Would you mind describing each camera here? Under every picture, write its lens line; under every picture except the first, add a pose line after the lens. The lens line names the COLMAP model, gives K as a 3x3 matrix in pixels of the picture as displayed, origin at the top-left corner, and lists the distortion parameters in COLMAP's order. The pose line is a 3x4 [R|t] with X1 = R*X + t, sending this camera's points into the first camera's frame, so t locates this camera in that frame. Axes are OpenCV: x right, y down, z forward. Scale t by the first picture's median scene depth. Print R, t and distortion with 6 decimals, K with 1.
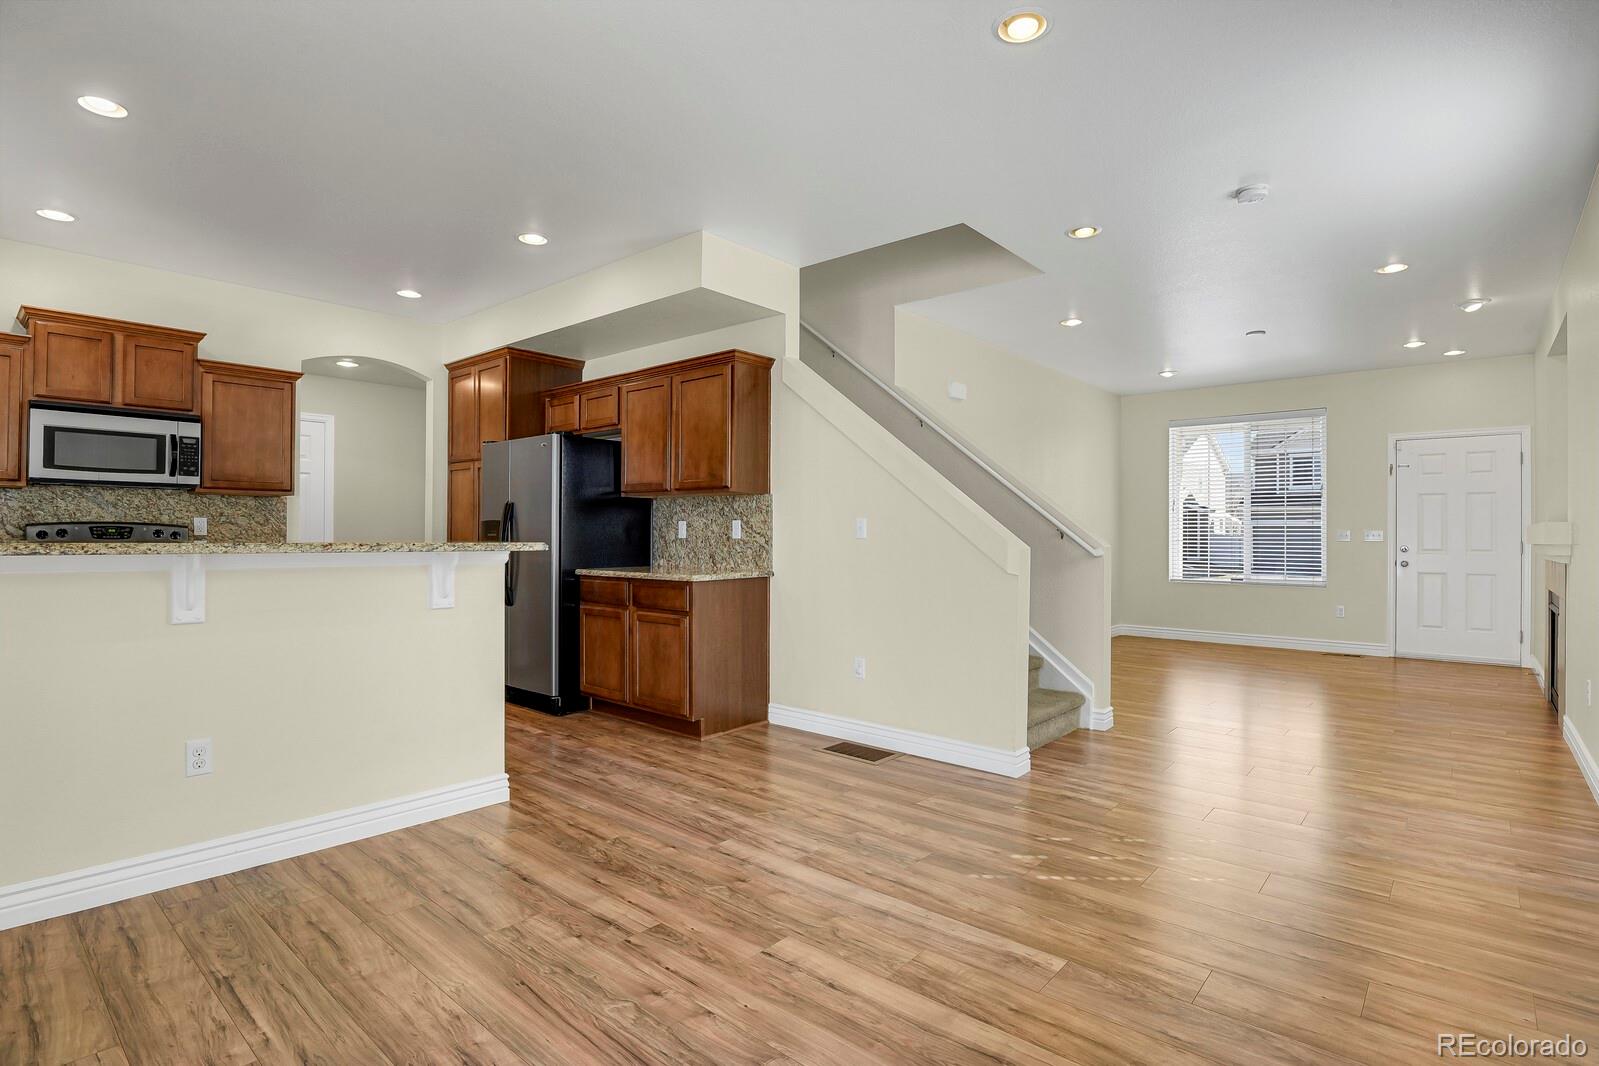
lens RADIAL K [[784.3, 0, 811.6], [0, 784.3, 532.7], [0, 0, 1]] dist [-0.020418, -0.004064]
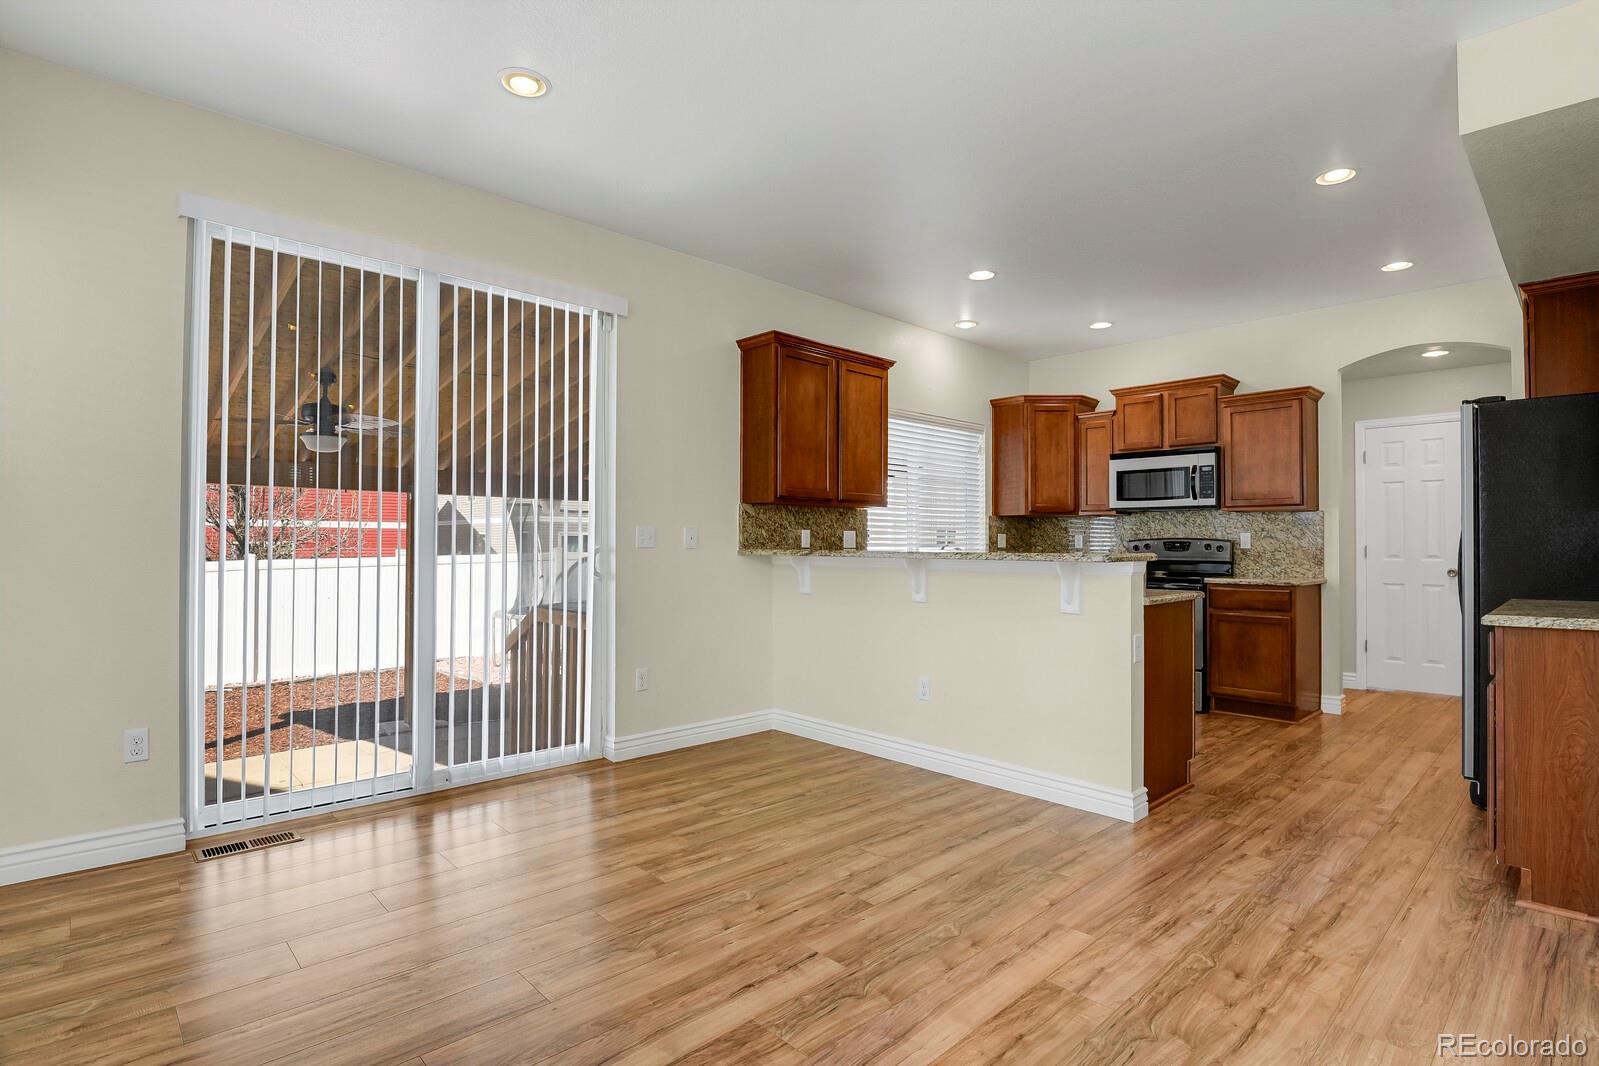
lens RADIAL K [[784.3, 0, 803.4], [0, 784.3, 532.6], [0, 0, 1]] dist [-0.020418, -0.004064]
pose [[-0.102479, -0.019961, -0.994535, 0.507945], [-0.000925, 0.999800, -0.019971, 0.004206], [0.994735, -0.001127, -0.102477, 0.572485]]
